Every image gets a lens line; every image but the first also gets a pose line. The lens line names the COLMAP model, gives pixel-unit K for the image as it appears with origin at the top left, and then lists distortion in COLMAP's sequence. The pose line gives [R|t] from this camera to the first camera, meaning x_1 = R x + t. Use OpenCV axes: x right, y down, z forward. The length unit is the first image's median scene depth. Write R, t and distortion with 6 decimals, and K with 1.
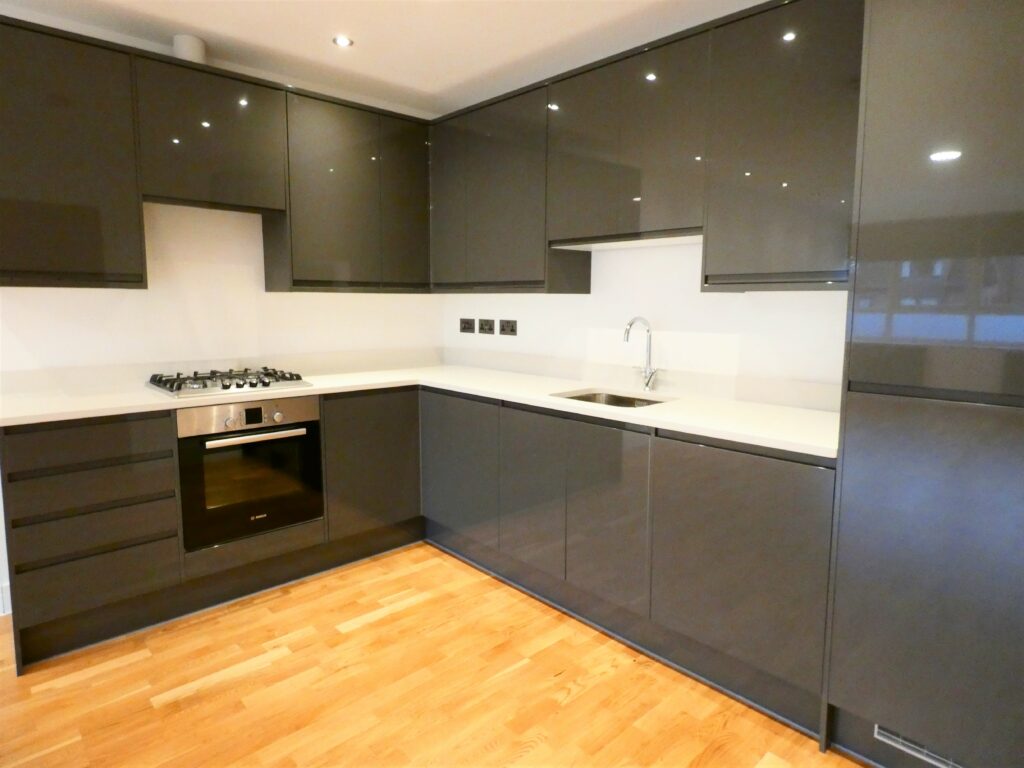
lens RADIAL K [[603.2, 0, 513.4], [0, 603.2, 367.7], [0, 0, 1]] dist [0.001741, 0.001088]
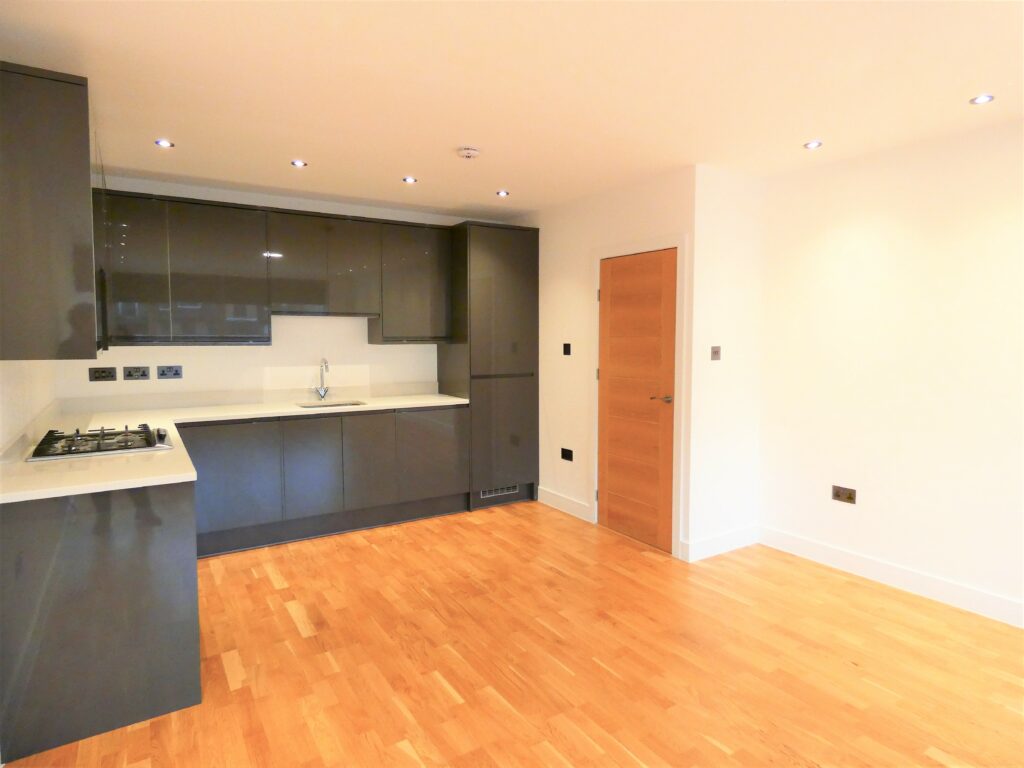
lens RADIAL K [[606.2, 0, 506.4], [0, 606.2, 383.2], [0, 0, 1]] dist [0.016417, 0.000080]
pose [[0.199404, -0.072908, 0.977201, -1.586226], [0.106064, 0.992976, 0.052442, -0.057322], [-0.974160, 0.093189, 0.205736, 0.164993]]
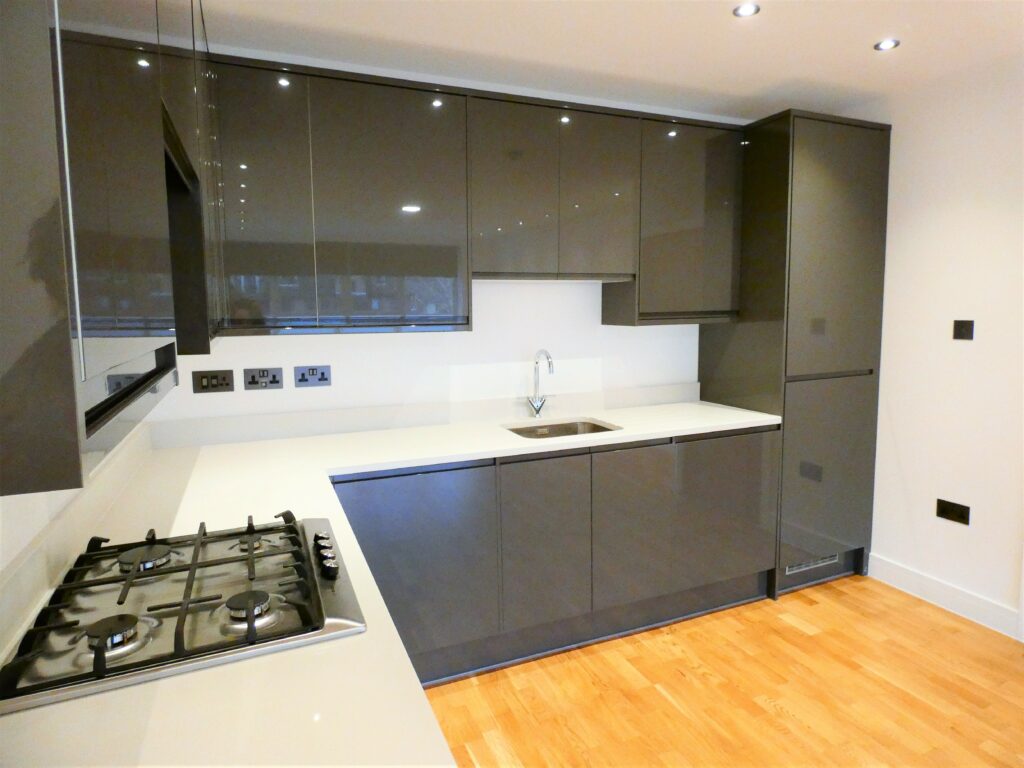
lens RADIAL K [[603.2, 0, 513.4], [0, 603.2, 367.7], [0, 0, 1]] dist [0.001741, 0.001088]
pose [[0.336320, -0.090678, 0.937372, -0.928095], [0.117264, 0.991639, 0.053854, -0.132428], [-0.934418, 0.091808, 0.344142, 0.781265]]
